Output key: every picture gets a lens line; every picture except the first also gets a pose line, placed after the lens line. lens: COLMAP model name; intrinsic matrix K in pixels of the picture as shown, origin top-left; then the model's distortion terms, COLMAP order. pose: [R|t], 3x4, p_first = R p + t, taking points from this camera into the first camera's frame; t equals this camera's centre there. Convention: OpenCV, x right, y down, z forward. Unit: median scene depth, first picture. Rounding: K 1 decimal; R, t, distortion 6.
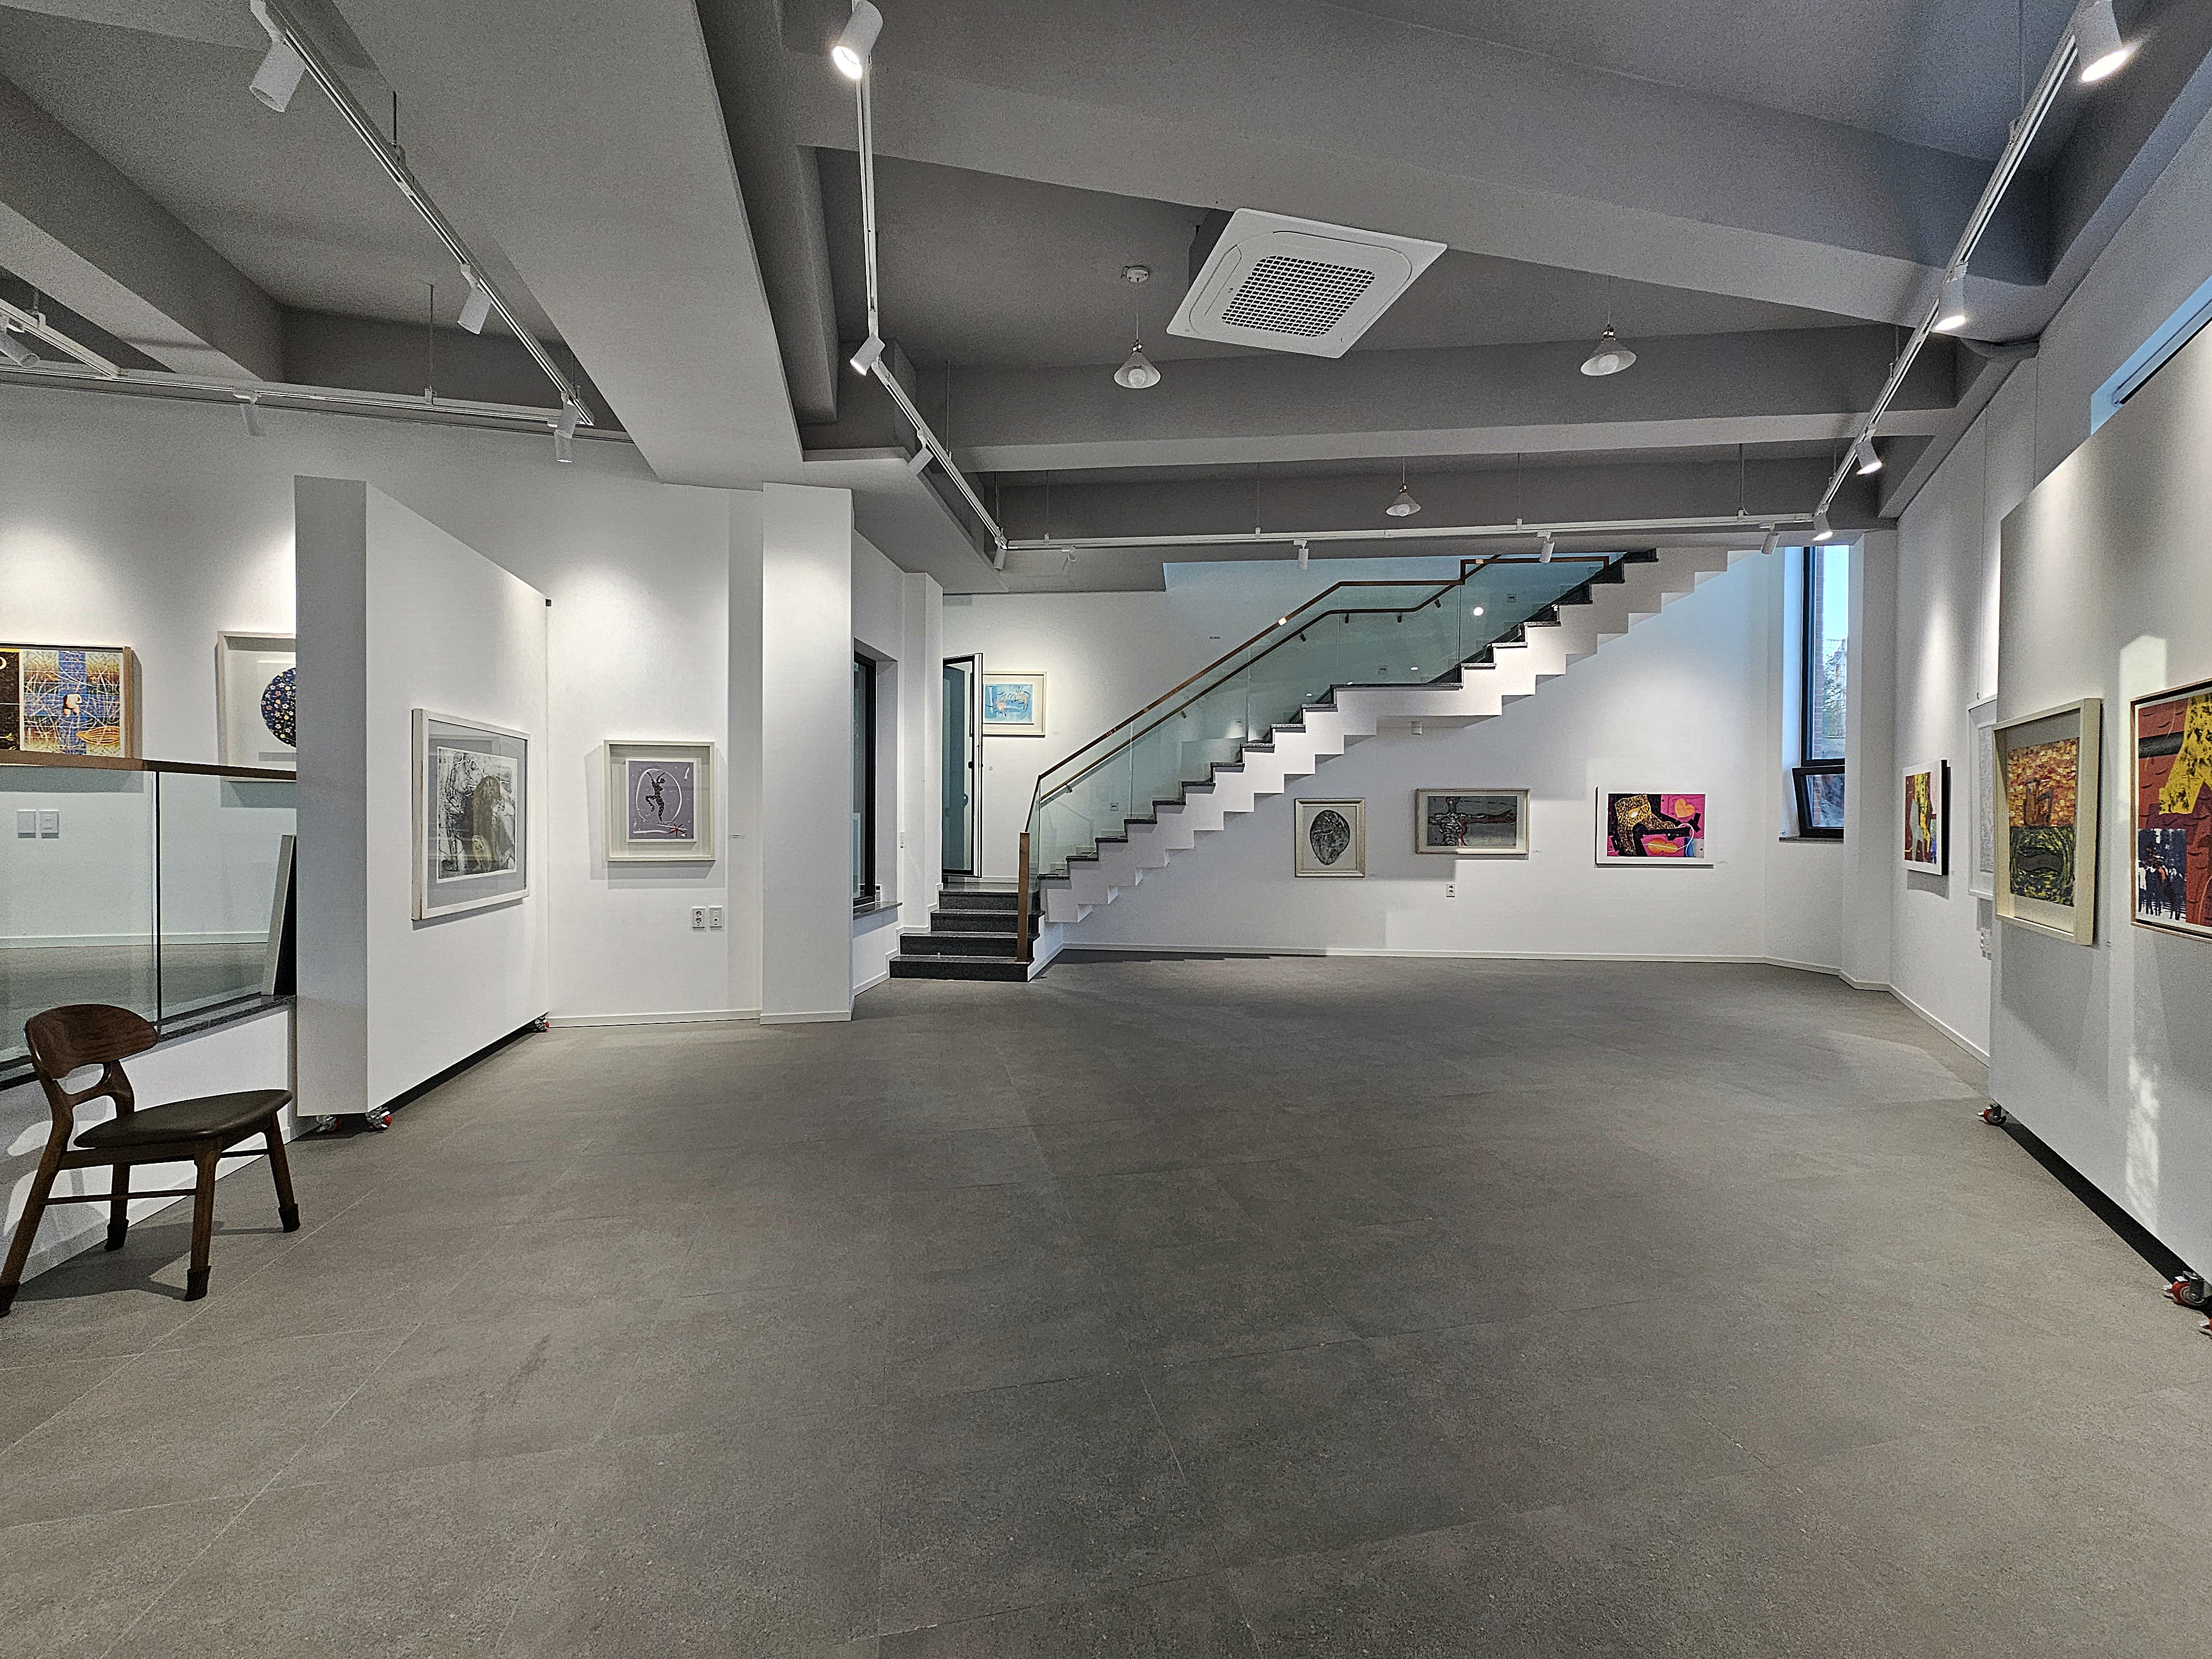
lens RADIAL K [[894.9, 0, 1106.9], [0, 894.9, 827.7], [0, 0, 1]] dist [0.003811, 0.000026]
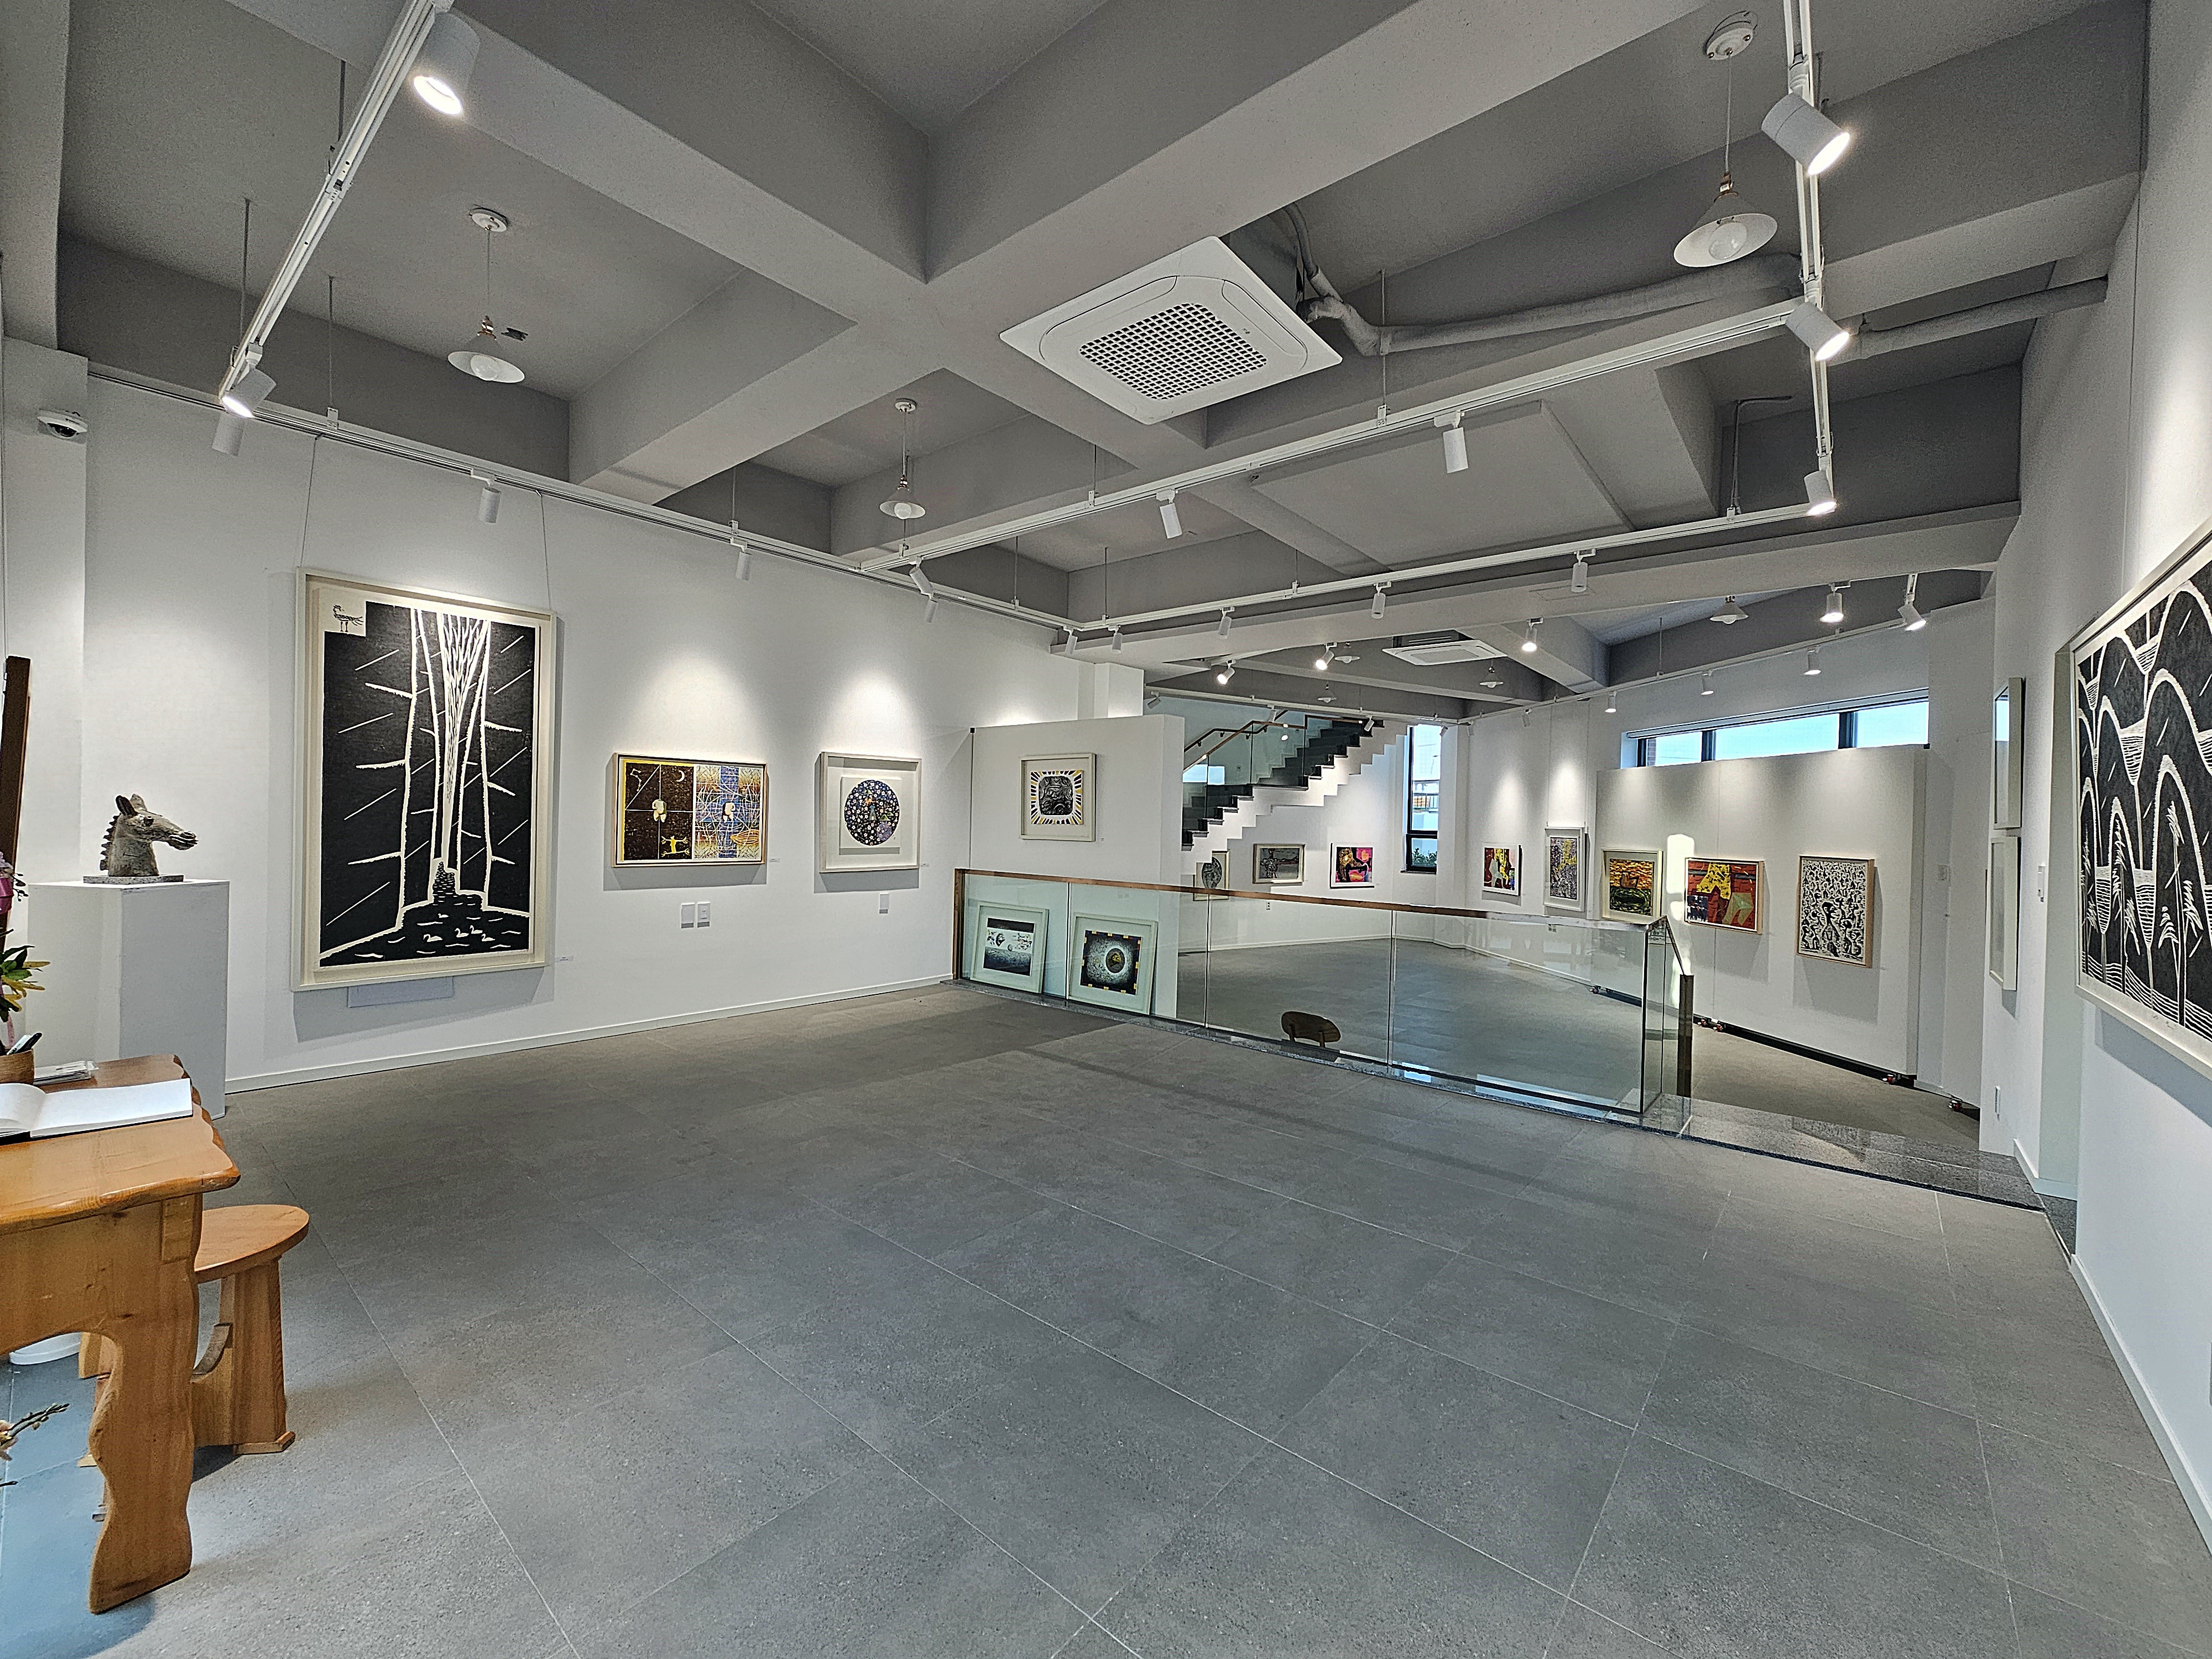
lens RADIAL K [[894.9, 0, 1108.5], [0, 894.9, 822.6], [0, 0, 1]] dist [0.003811, 0.000026]
pose [[0.800727, 0.013051, 0.598888, -0.949159], [-0.013857, 0.999899, -0.003263, -0.082213], [-0.598869, -0.005686, 0.800826, -0.150174]]
